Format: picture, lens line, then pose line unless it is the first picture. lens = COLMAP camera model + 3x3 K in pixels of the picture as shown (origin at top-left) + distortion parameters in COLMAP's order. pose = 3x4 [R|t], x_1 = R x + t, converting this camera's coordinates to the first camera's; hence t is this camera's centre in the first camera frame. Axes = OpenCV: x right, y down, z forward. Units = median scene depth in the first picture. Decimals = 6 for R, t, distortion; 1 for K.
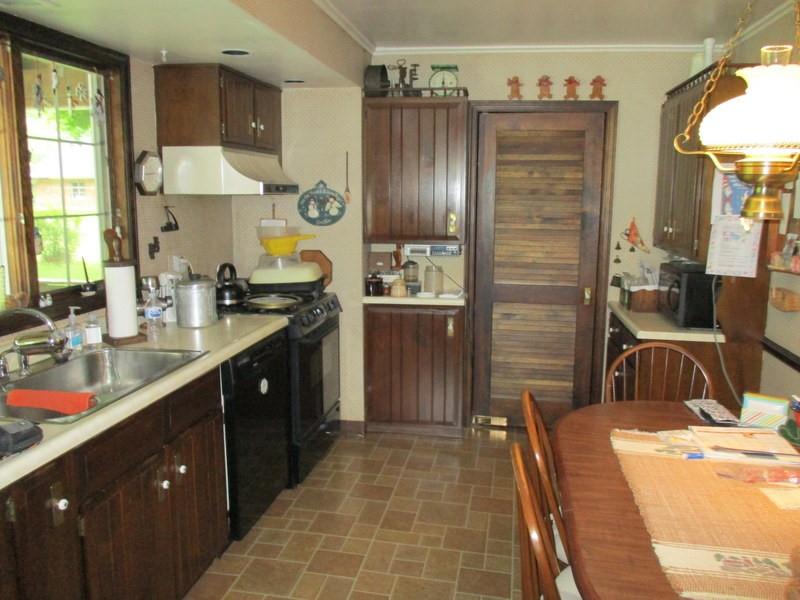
lens RADIAL K [[675.2, 0, 399.5], [0, 675.2, 293.6], [0, 0, 1]] dist [-0.010276, 0.004959]
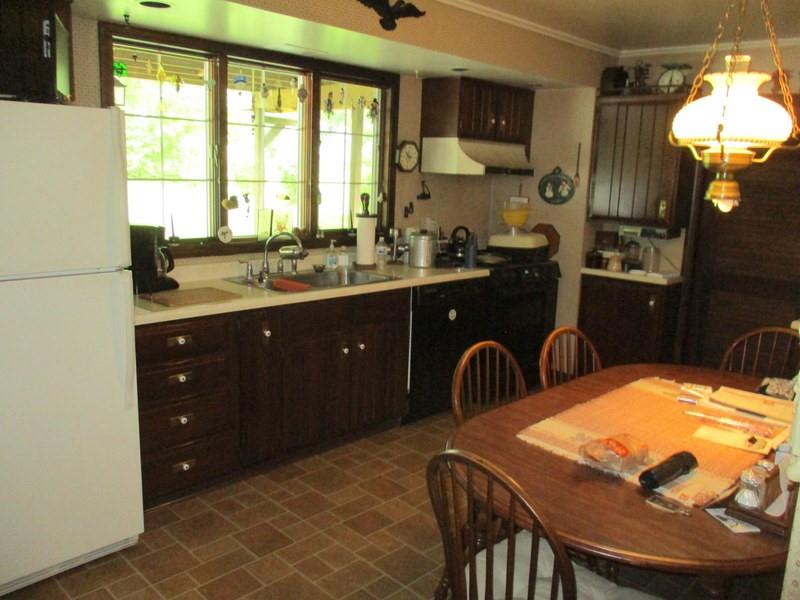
lens RADIAL K [[675.2, 0, 401.7], [0, 675.2, 295.0], [0, 0, 1]] dist [-0.010276, 0.004959]
pose [[0.825746, 0.130312, -0.548783, 0.409086], [-0.121133, 0.991215, 0.053103, 0.033766], [0.550881, 0.022627, 0.834277, -0.173582]]
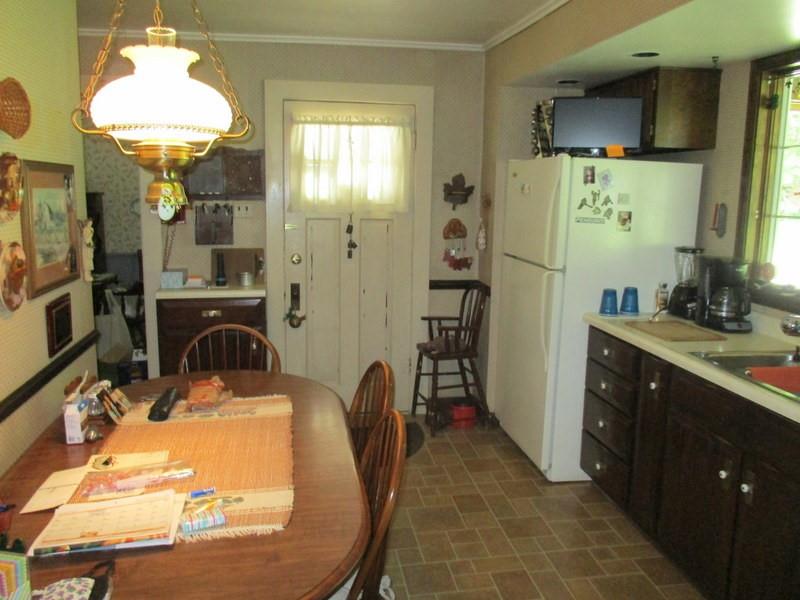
lens RADIAL K [[675.2, 0, 395.1], [0, 675.2, 303.4], [0, 0, 1]] dist [-0.010276, 0.004959]
pose [[-0.950422, 0.036255, -0.308844, 0.289714], [-0.066369, 0.946646, 0.315367, -0.167255], [0.303799, 0.320230, -0.897307, 1.103725]]
